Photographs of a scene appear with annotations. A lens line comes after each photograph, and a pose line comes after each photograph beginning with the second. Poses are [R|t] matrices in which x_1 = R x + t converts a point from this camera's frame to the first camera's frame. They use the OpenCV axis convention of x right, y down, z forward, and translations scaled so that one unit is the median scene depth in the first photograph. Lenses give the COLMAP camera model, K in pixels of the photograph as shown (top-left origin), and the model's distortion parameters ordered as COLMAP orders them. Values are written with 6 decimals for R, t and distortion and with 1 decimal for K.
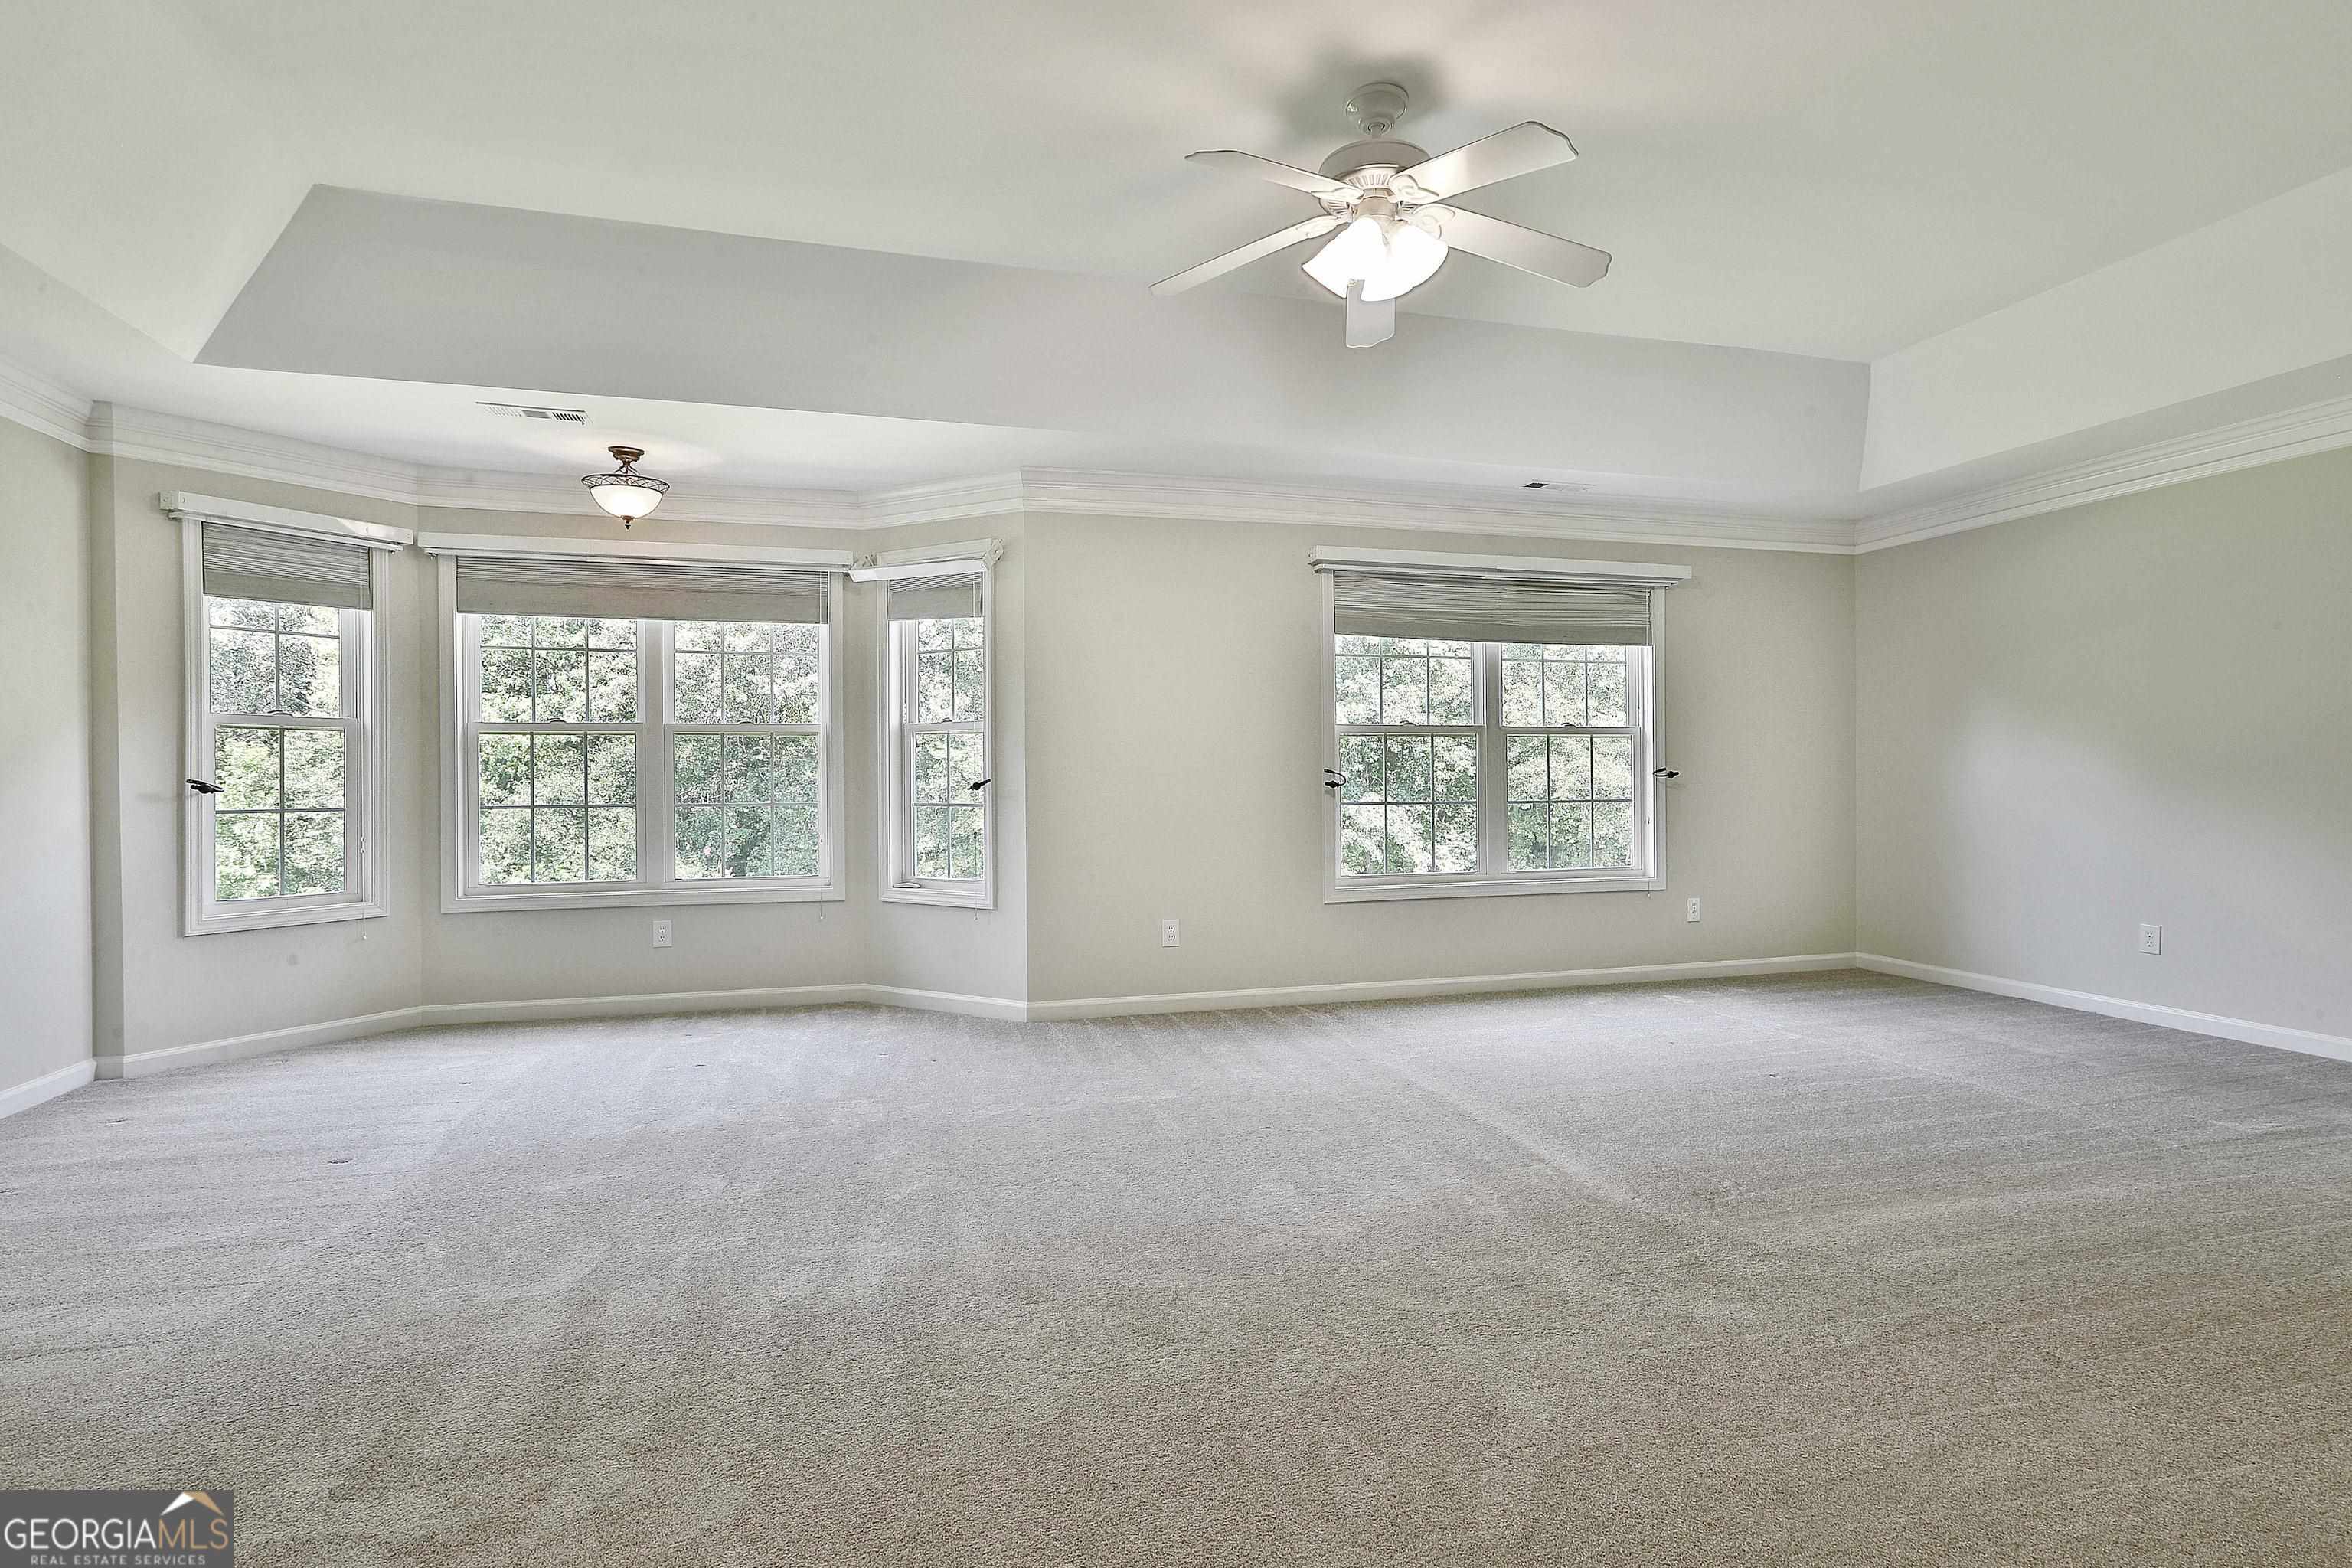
lens RADIAL K [[1113.3, 0, 1176.2], [0, 1113.3, 772.5], [0, 0, 1]] dist [-0.002006, 0.000717]
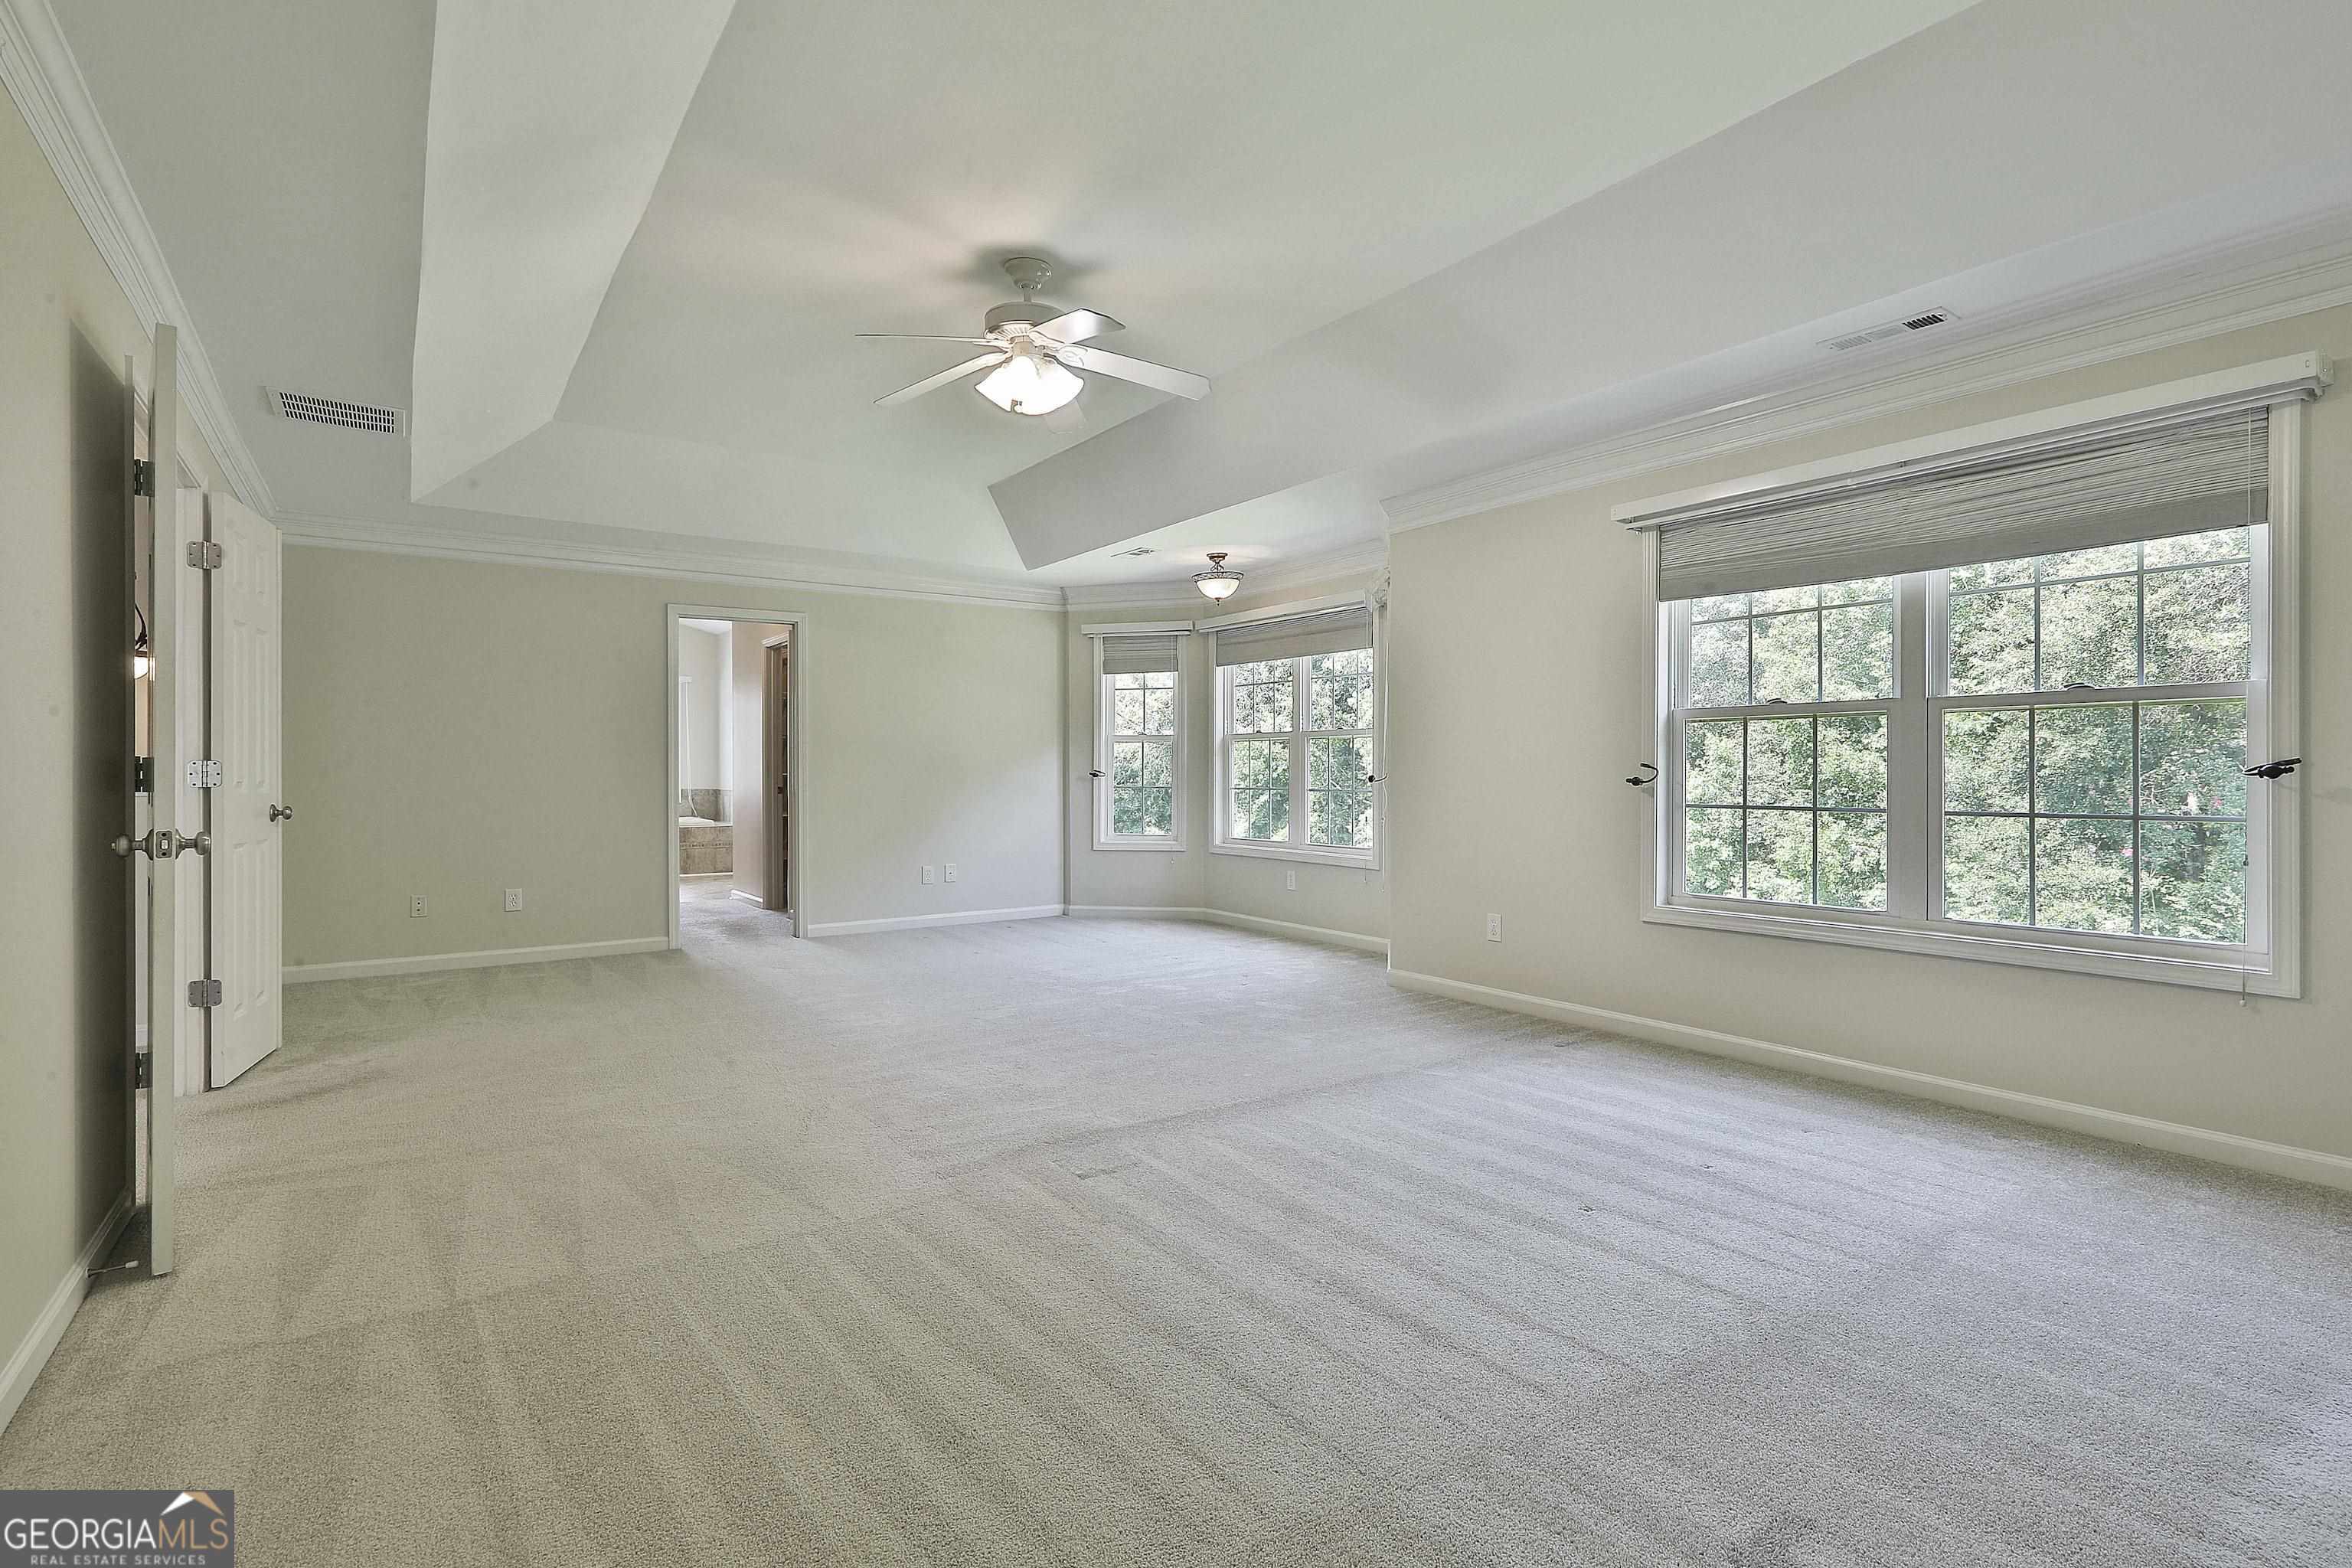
lens RADIAL K [[1113.3, 0, 1177.9], [0, 1113.3, 790.7], [0, 0, 1]] dist [-0.002006, 0.000717]
pose [[0.342175, 0.021400, -0.939393, 0.829632], [0.003855, 0.999700, 0.024178, -0.004009], [0.939628, -0.011895, 0.341990, 0.386617]]
